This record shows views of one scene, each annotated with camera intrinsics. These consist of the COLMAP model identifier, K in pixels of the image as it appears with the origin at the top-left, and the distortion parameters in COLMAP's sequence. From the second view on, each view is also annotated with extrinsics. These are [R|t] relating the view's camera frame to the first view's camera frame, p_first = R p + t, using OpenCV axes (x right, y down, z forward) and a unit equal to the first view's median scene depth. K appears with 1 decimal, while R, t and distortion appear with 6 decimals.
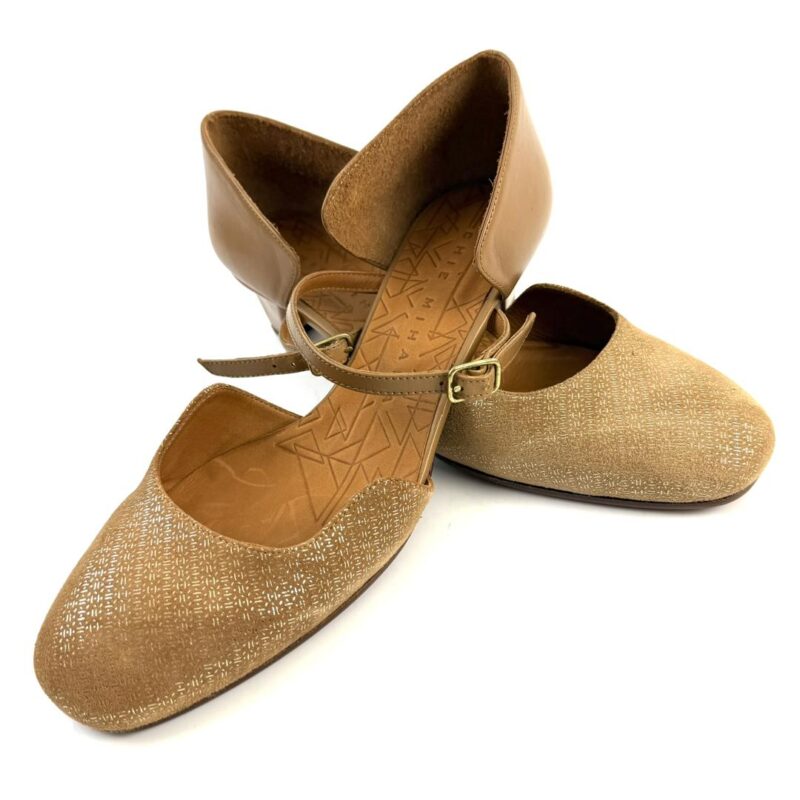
lens RADIAL K [[773.0, 0, 394.7], [0, 773.0, 400.0], [0, 0, 1]] dist [0.206775, -0.538372]
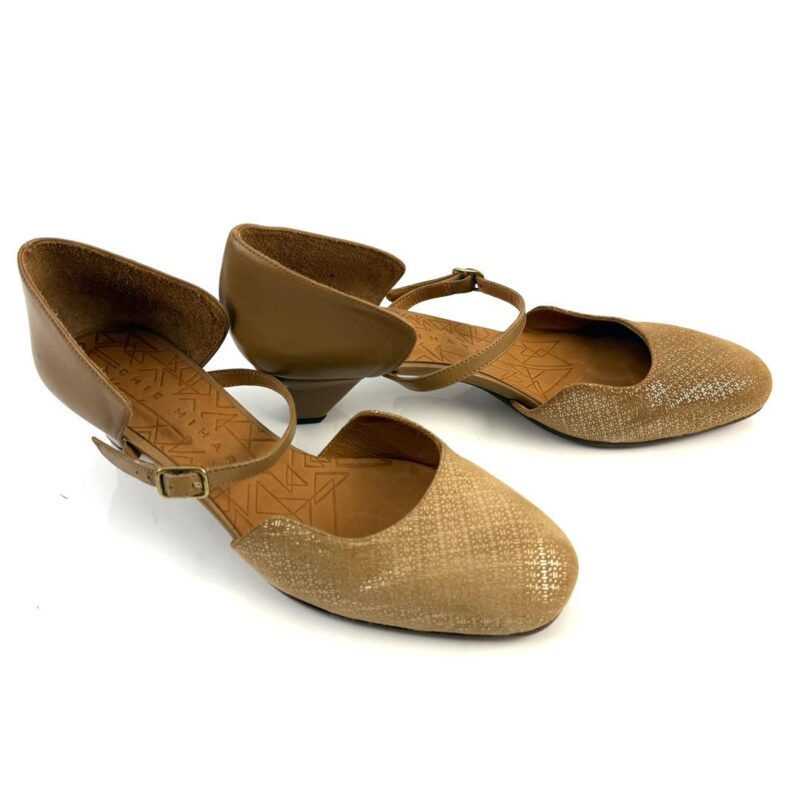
lens RADIAL K [[773.0, 0, 394.7], [0, 773.0, 400.0], [0, 0, 1]] dist [0.206775, -0.538372]
pose [[0.982586, -0.057098, 0.176816, 0.036387], [0.049262, 0.997613, 0.048399, -0.254074], [-0.179158, -0.038846, 0.983053, -0.054372]]
